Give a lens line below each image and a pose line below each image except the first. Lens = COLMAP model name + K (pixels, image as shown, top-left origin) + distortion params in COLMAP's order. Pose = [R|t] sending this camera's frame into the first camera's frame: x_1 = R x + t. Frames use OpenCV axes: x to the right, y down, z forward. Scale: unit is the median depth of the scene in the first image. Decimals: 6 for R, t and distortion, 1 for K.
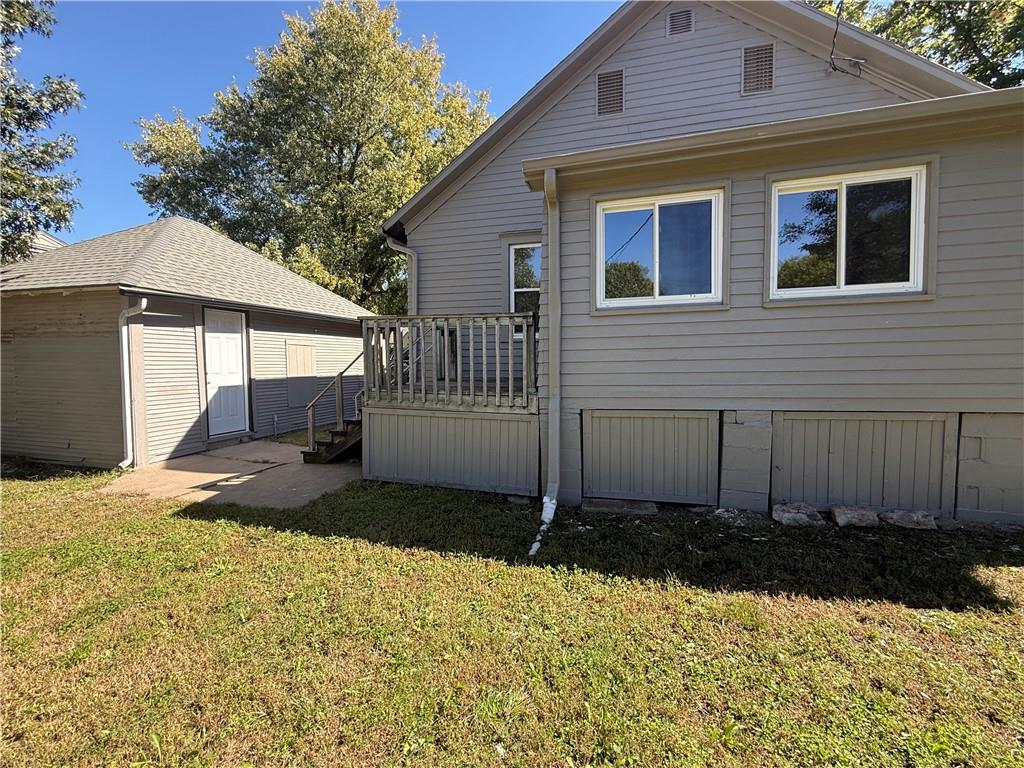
lens RADIAL K [[441.4, 0, 515.4], [0, 441.4, 382.9], [0, 0, 1]] dist [-0.002150, 0.000024]
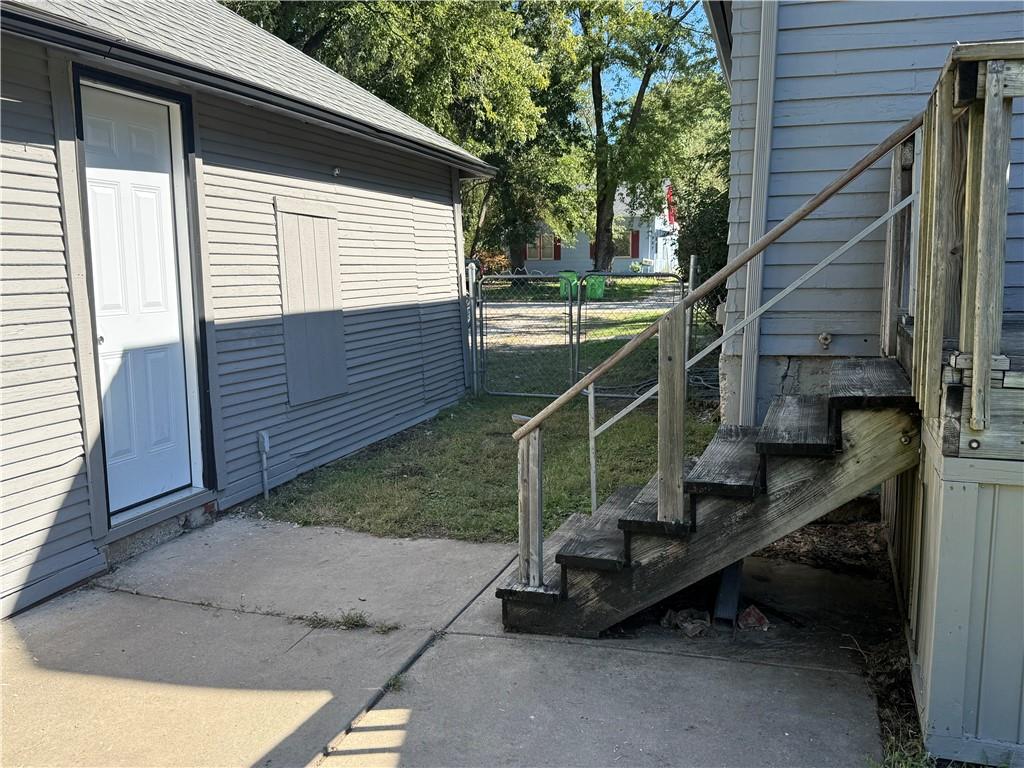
lens RADIAL K [[949.8, 0, 504.4], [0, 949.8, 377.0], [0, 0, 1]] dist [0.052263, 0.000000]
pose [[0.999860, -0.008625, -0.014344, -0.432992], [0.009650, 0.997286, 0.072996, -0.019757], [0.013675, -0.073125, 0.997229, 0.378774]]
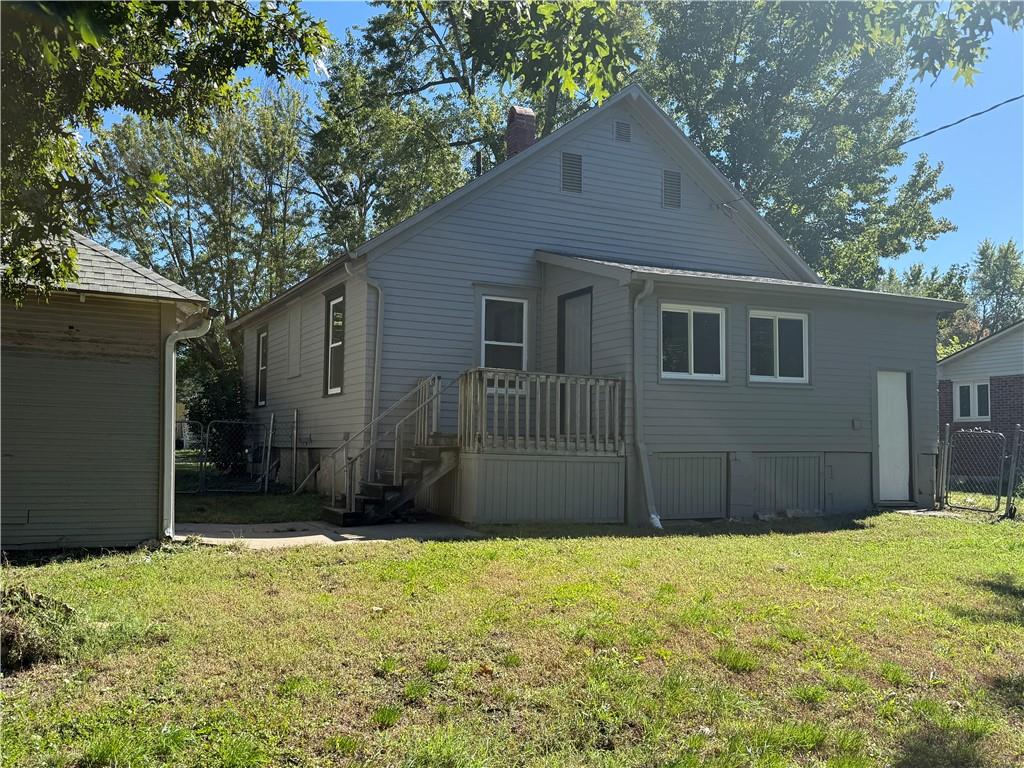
lens RADIAL K [[949.8, 0, 513.4], [0, 949.8, 391.2], [0, 0, 1]] dist [0.052263, 0.000000]
pose [[0.730984, 0.054579, 0.680208, -1.385709], [0.015814, 0.995174, -0.096846, 0.096473], [-0.682211, 0.081550, 0.726593, -0.532868]]
